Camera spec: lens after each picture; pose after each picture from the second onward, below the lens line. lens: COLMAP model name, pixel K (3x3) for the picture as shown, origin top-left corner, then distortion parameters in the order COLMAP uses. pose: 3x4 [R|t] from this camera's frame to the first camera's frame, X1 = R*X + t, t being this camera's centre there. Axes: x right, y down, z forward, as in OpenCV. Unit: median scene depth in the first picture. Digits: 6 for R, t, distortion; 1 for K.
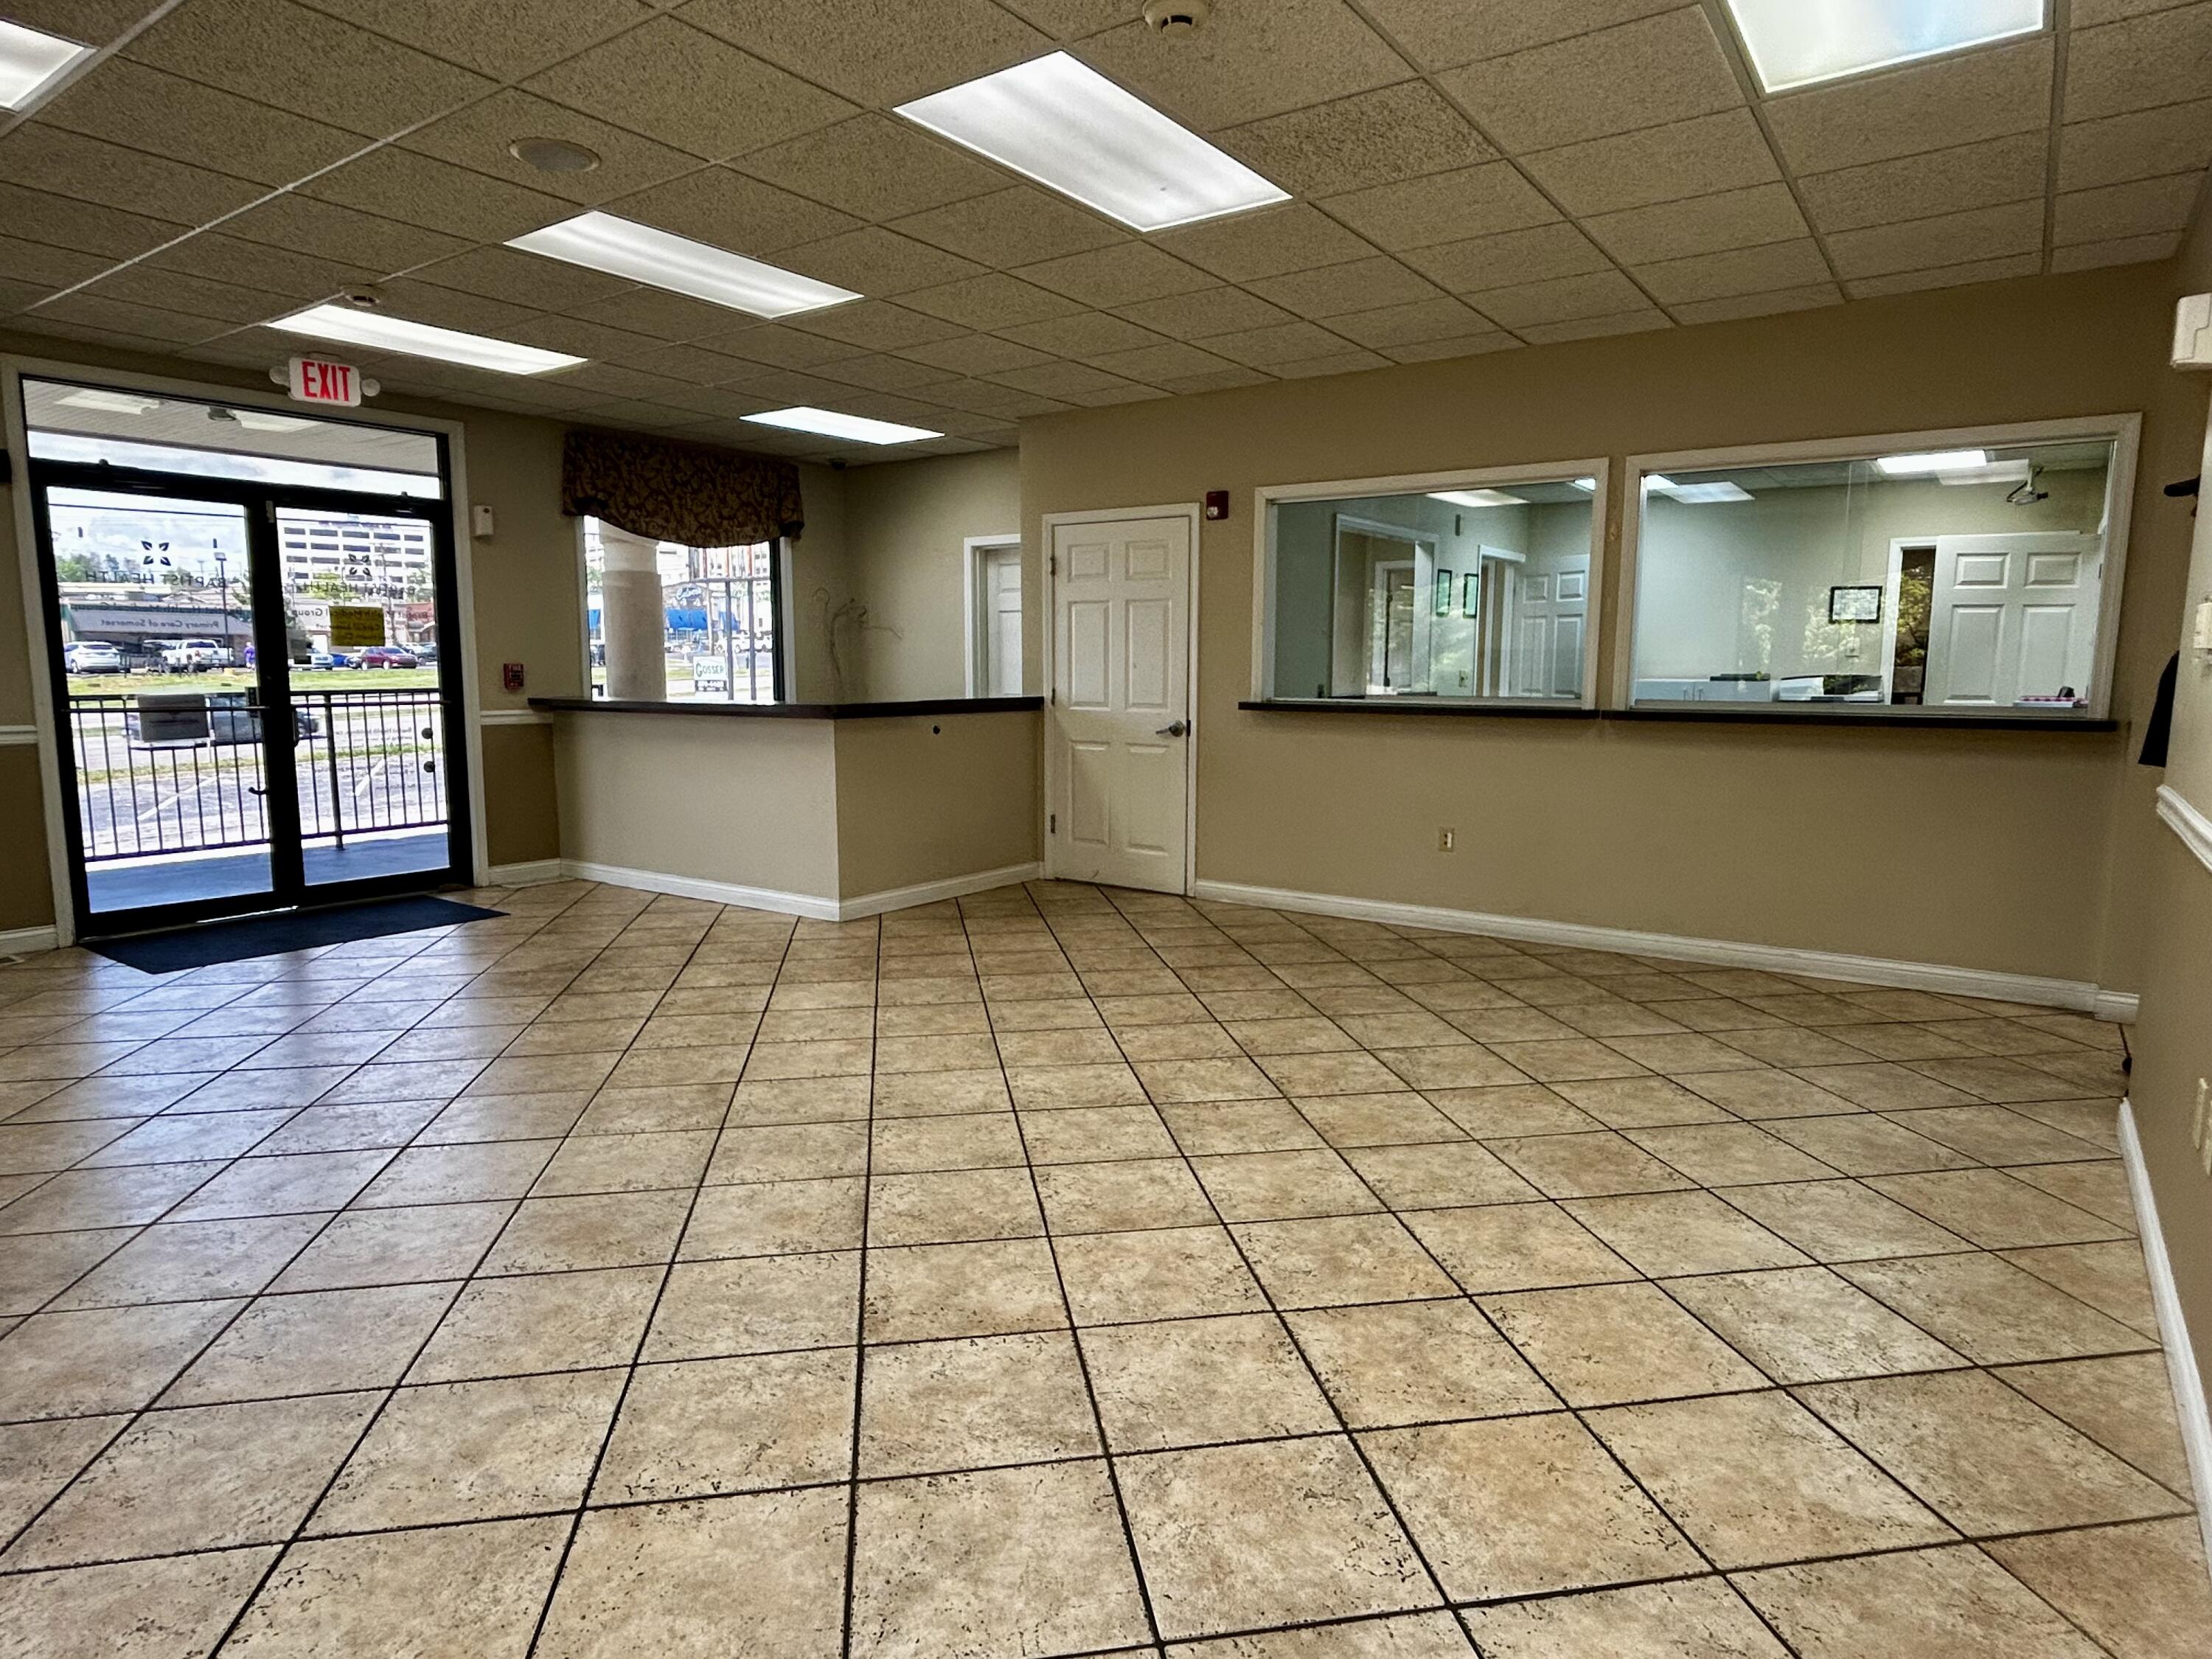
lens RADIAL K [[1266.3, 0, 1100.2], [0, 1266.3, 832.8], [0, 0, 1]] dist [-0.001134, -0.001063]
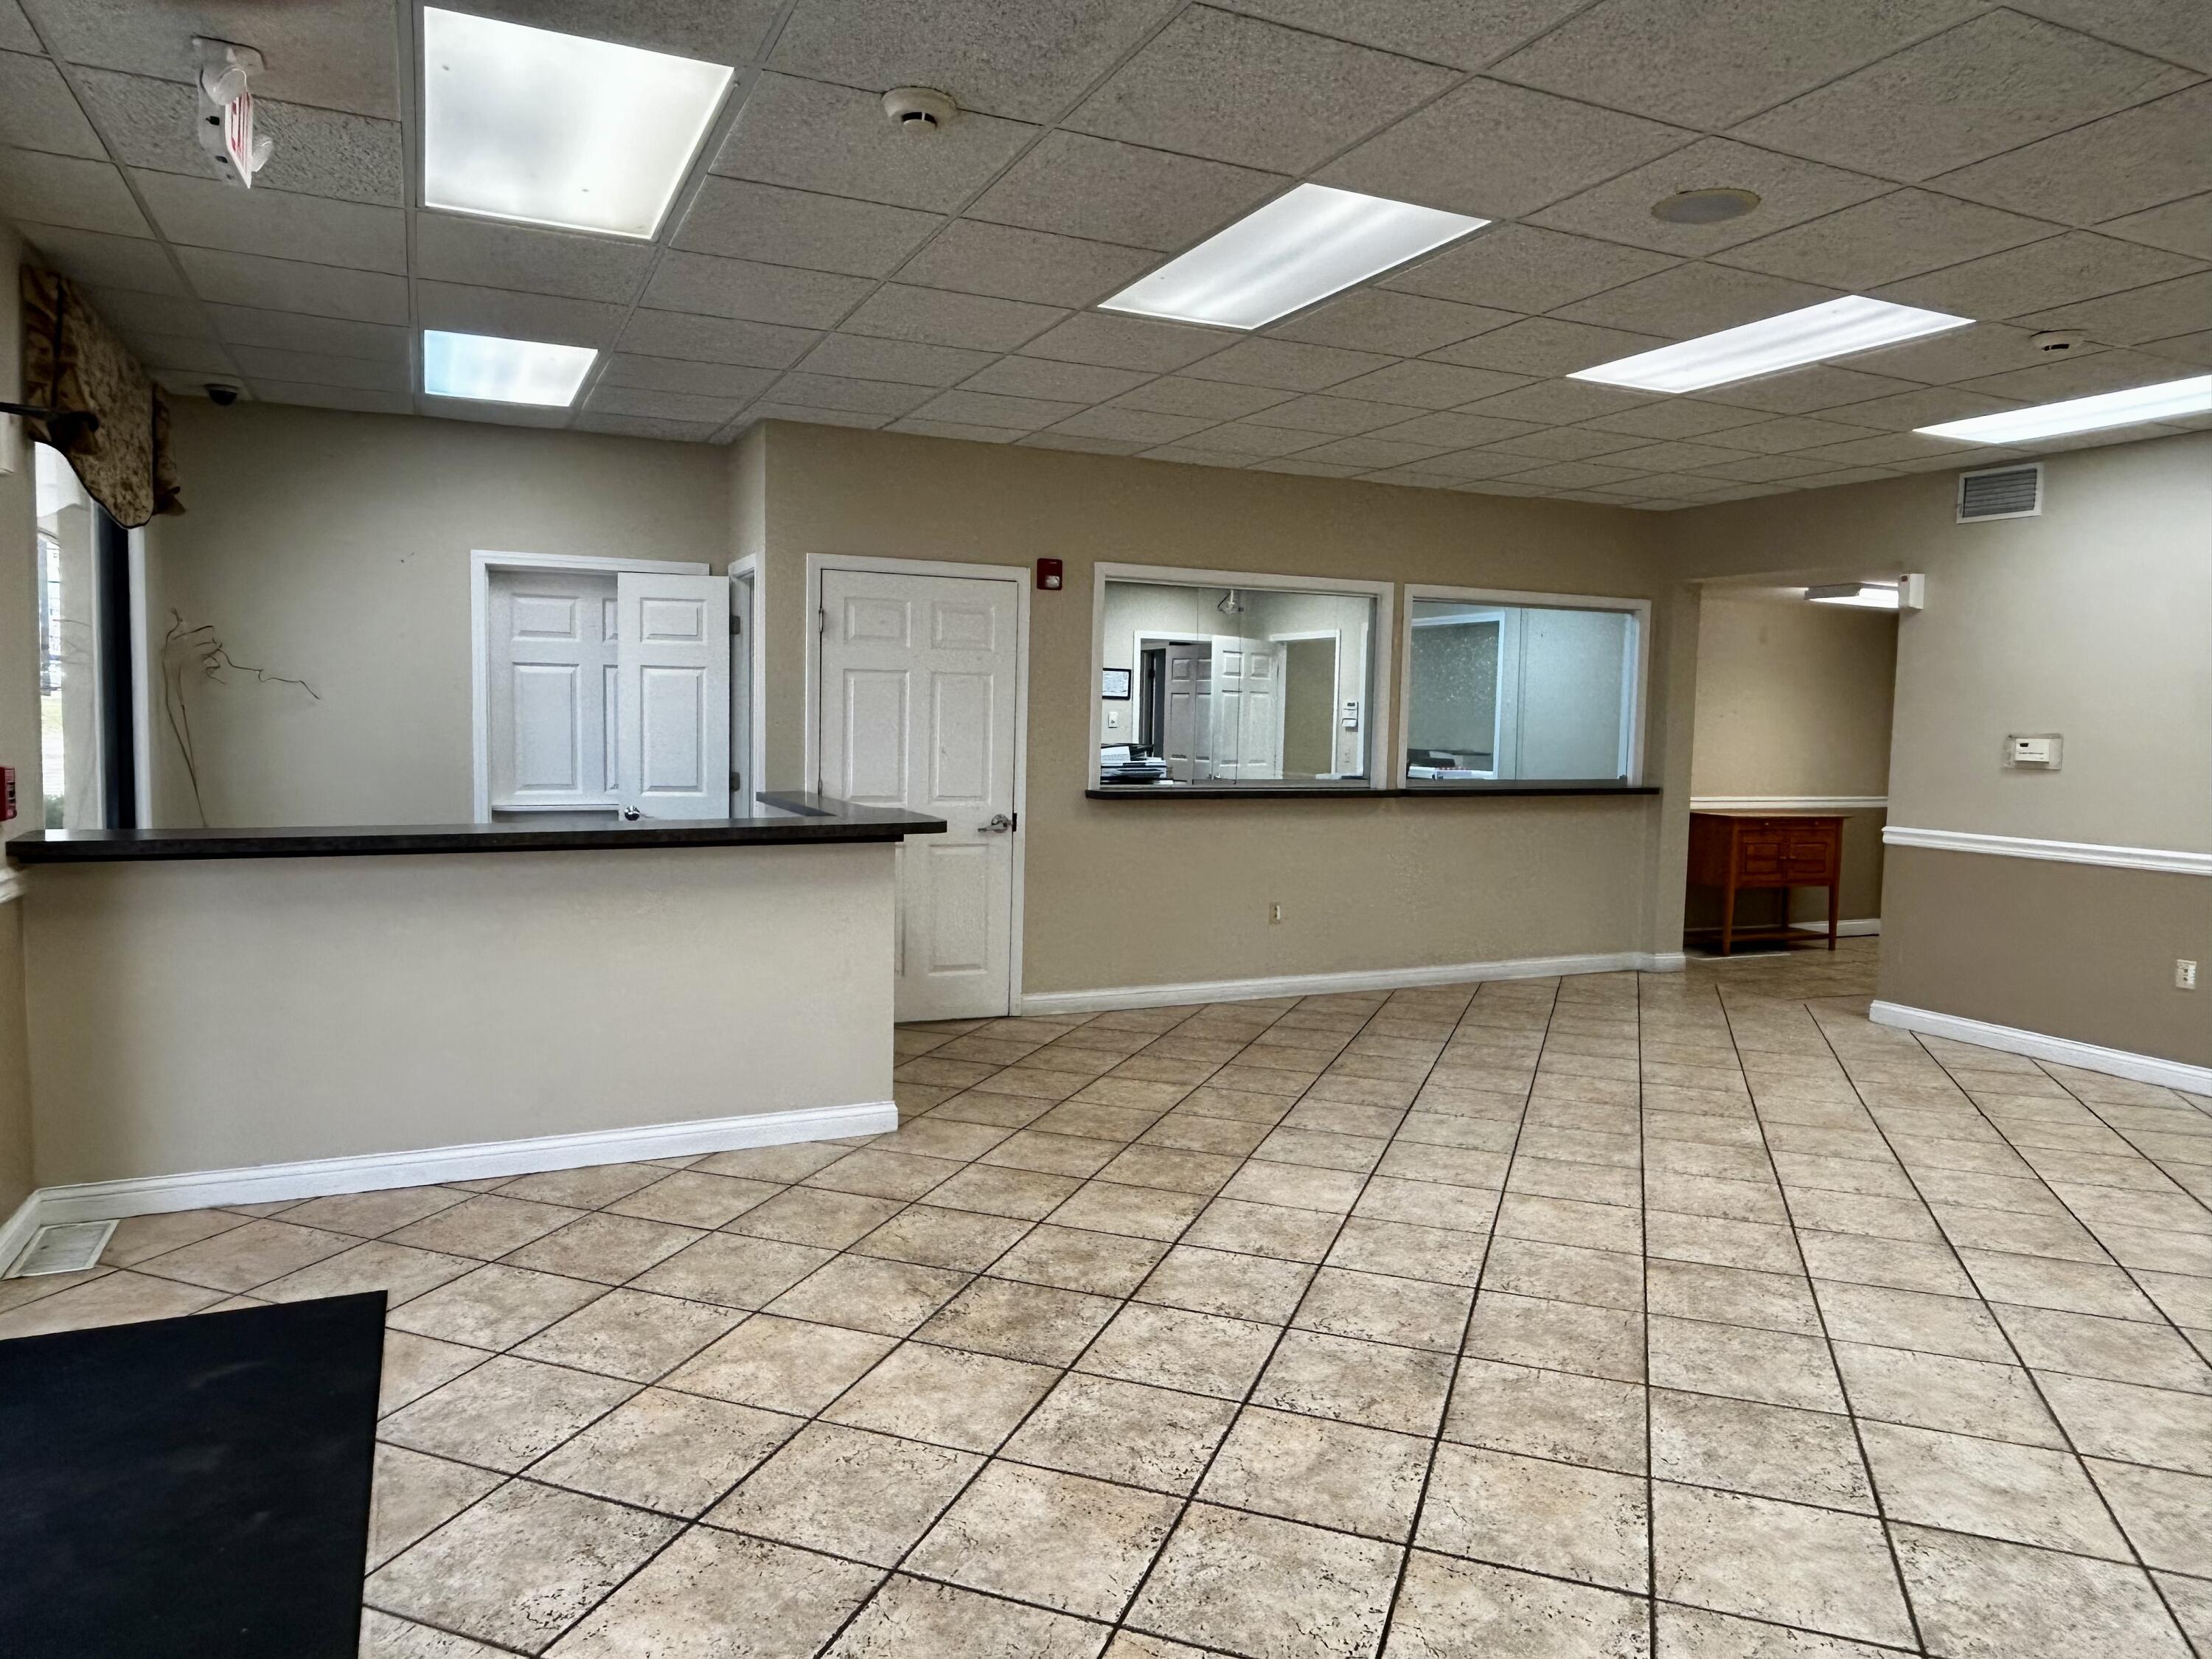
lens RADIAL K [[1445.6, 0, 1099.5], [0, 1445.6, 809.8], [0, 0, 1]] dist [-0.000840, -0.003073]
pose [[0.494329, -0.052241, 0.867704, -0.931681], [0.099084, 0.995073, 0.003461, -0.108654], [-0.863609, 0.084265, 0.497070, 0.557258]]
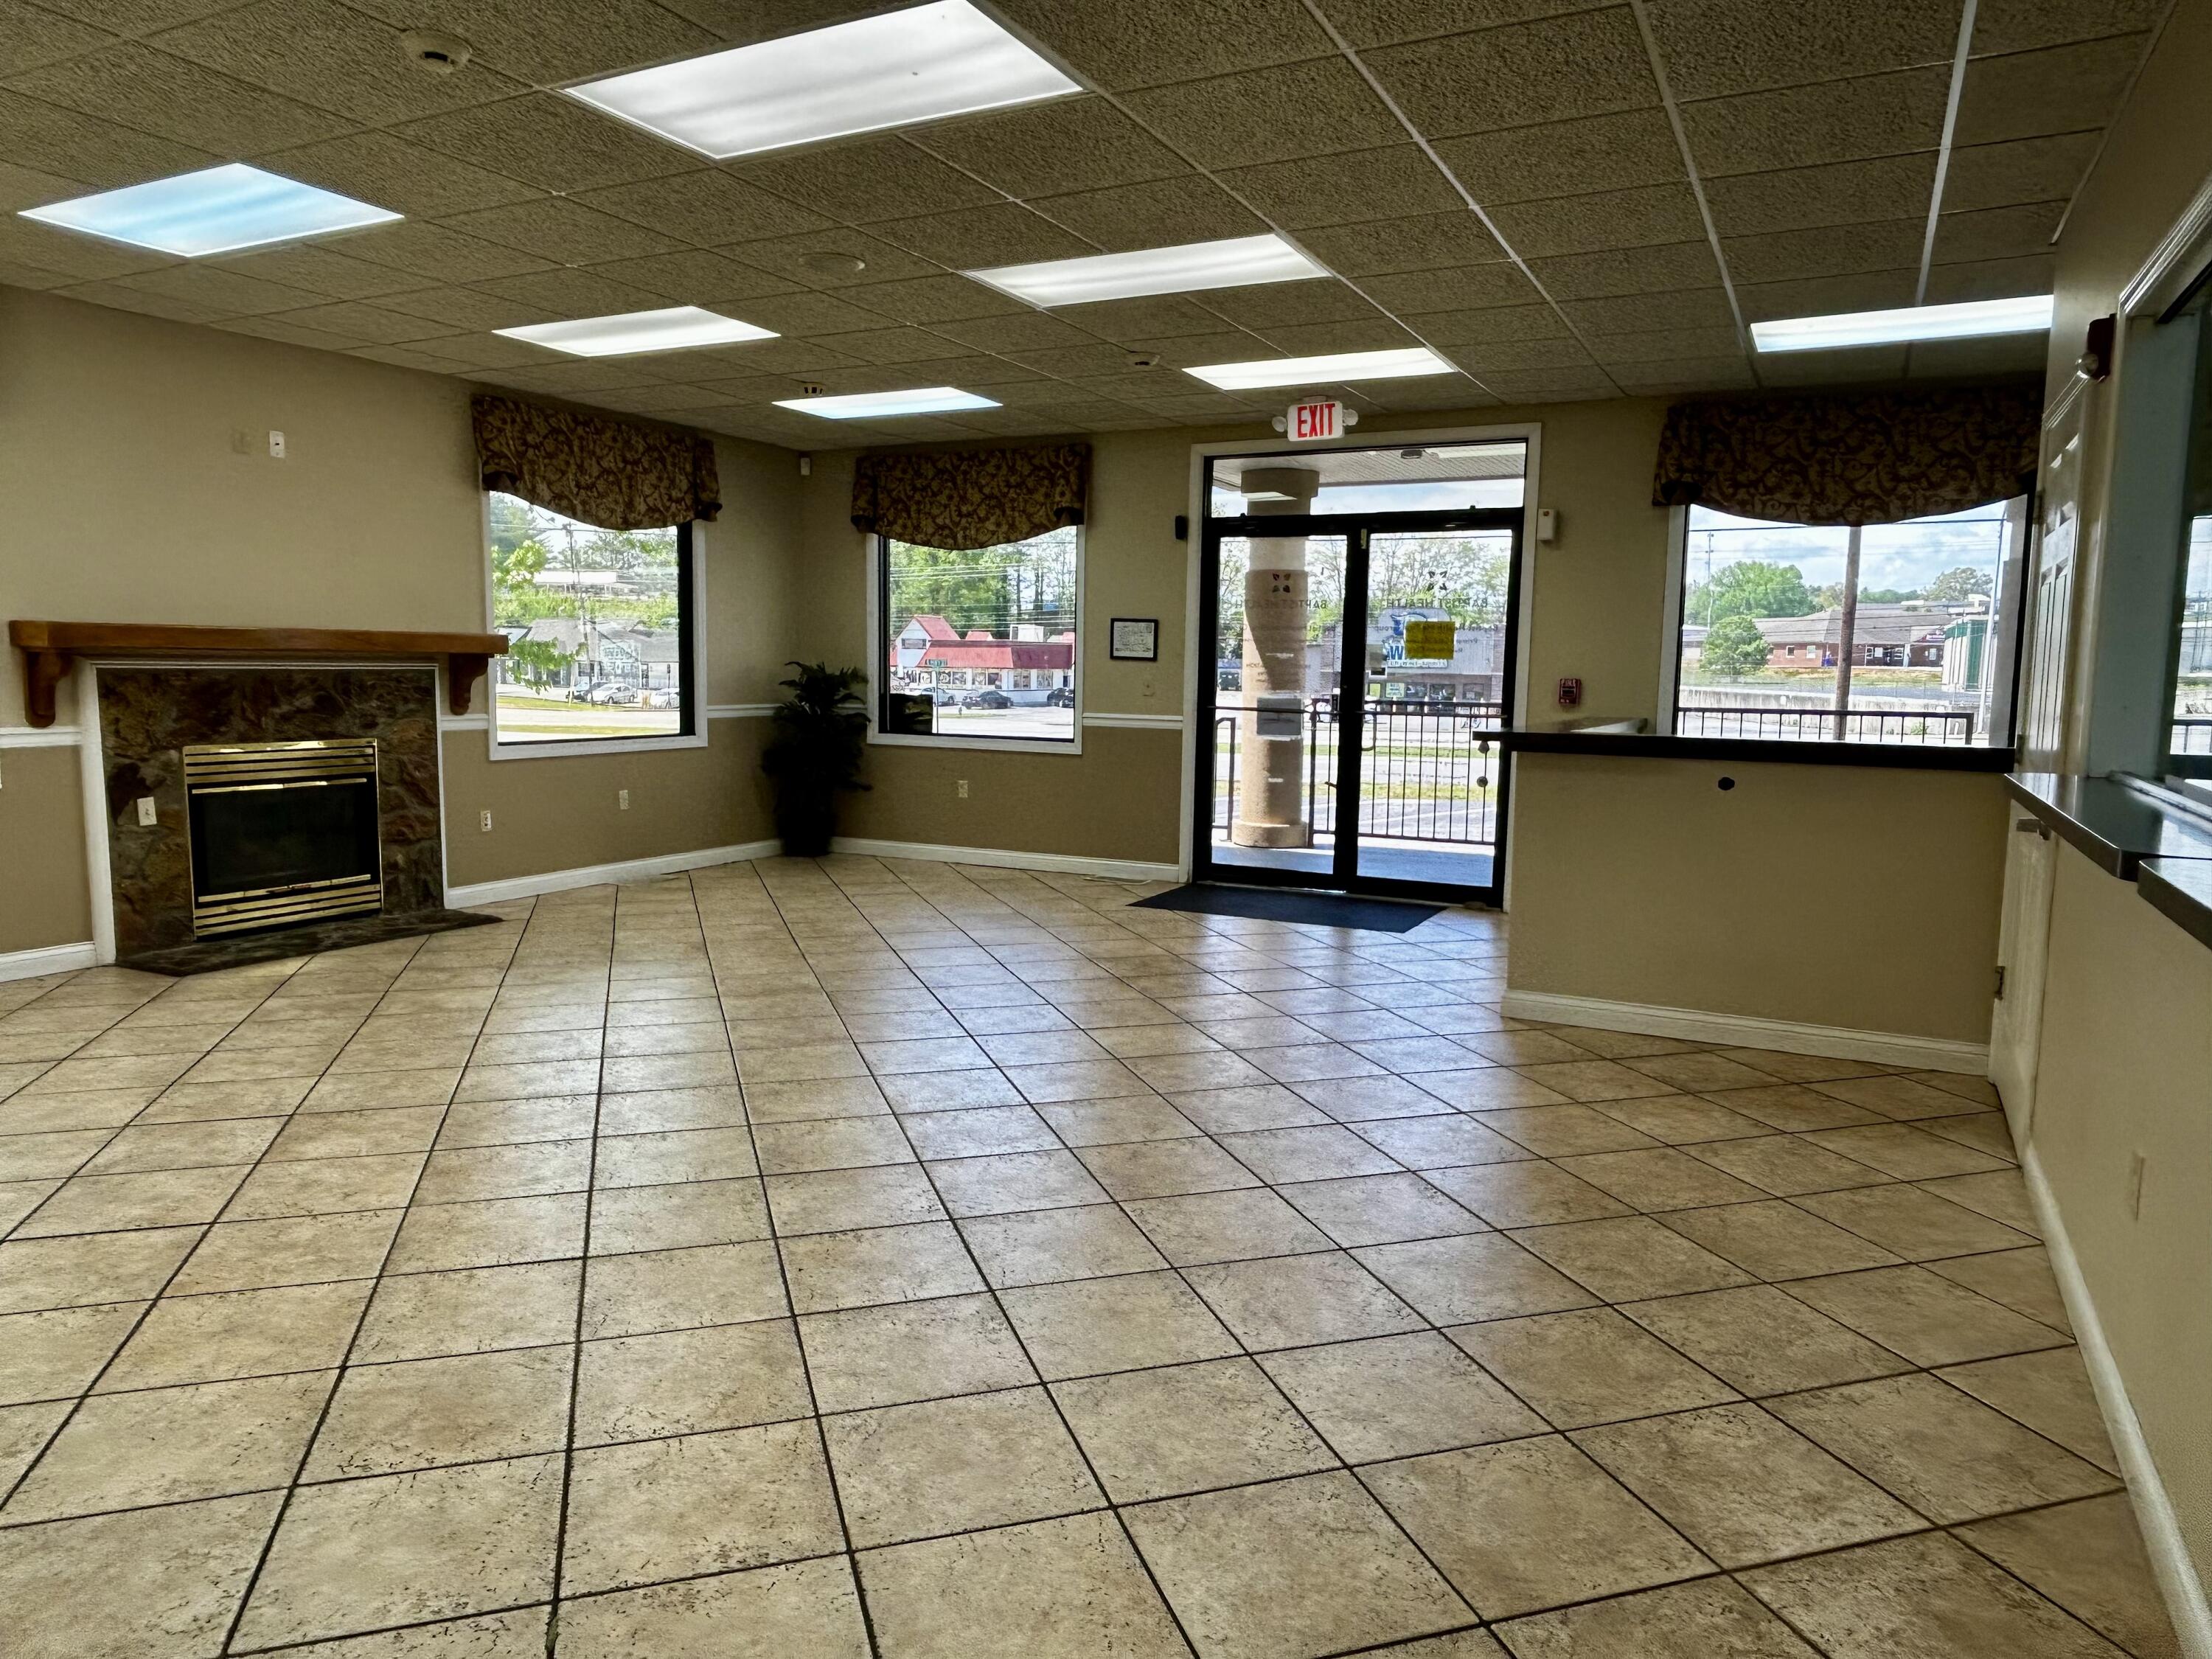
lens RADIAL K [[1445.6, 0, 1107.2], [0, 1445.6, 829.1], [0, 0, 1]] dist [-0.000840, -0.003073]
pose [[0.148849, 0.112807, -0.982404, 0.671813], [-0.149950, 0.984558, 0.090334, -0.093937], [0.977425, 0.133865, 0.163466, 0.685766]]
